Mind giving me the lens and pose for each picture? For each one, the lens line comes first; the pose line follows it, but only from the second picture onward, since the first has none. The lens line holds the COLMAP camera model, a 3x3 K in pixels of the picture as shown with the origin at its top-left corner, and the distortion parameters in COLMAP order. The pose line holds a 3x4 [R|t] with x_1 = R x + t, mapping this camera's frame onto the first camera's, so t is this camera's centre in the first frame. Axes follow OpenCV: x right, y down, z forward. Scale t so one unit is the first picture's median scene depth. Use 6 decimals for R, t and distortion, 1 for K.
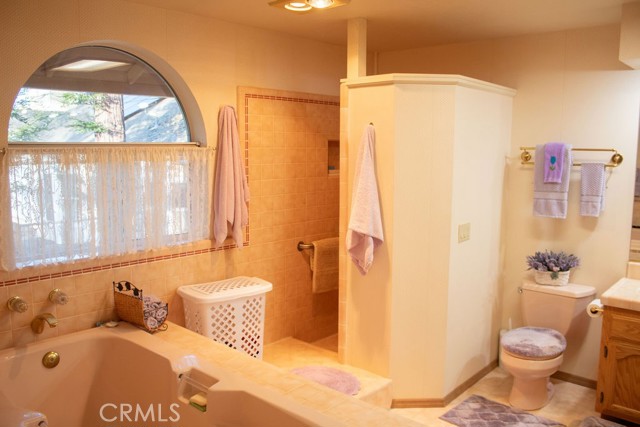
lens RADIAL K [[532.5, 0, 320.0], [0, 532.5, 213.5], [0, 0, 1]] dist [-0.165197, 0.162125]
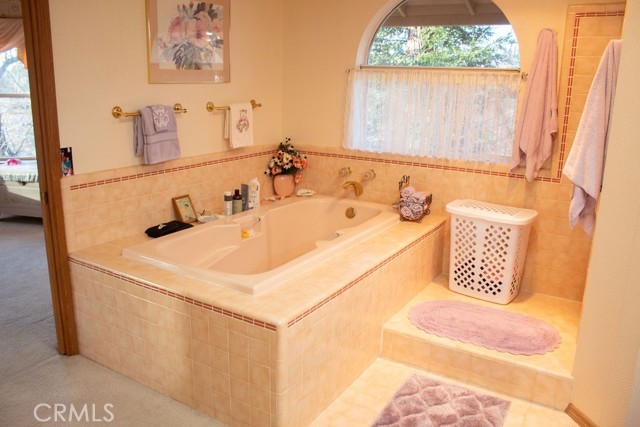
lens RADIAL K [[532.5, 0, 320.0], [0, 532.5, 213.5], [0, 0, 1]] dist [-0.165197, 0.162125]
pose [[0.188566, 0.242893, -0.951549, 0.750981], [-0.138370, 0.965837, 0.219120, -0.031845], [0.972264, 0.090347, 0.215733, 0.464355]]
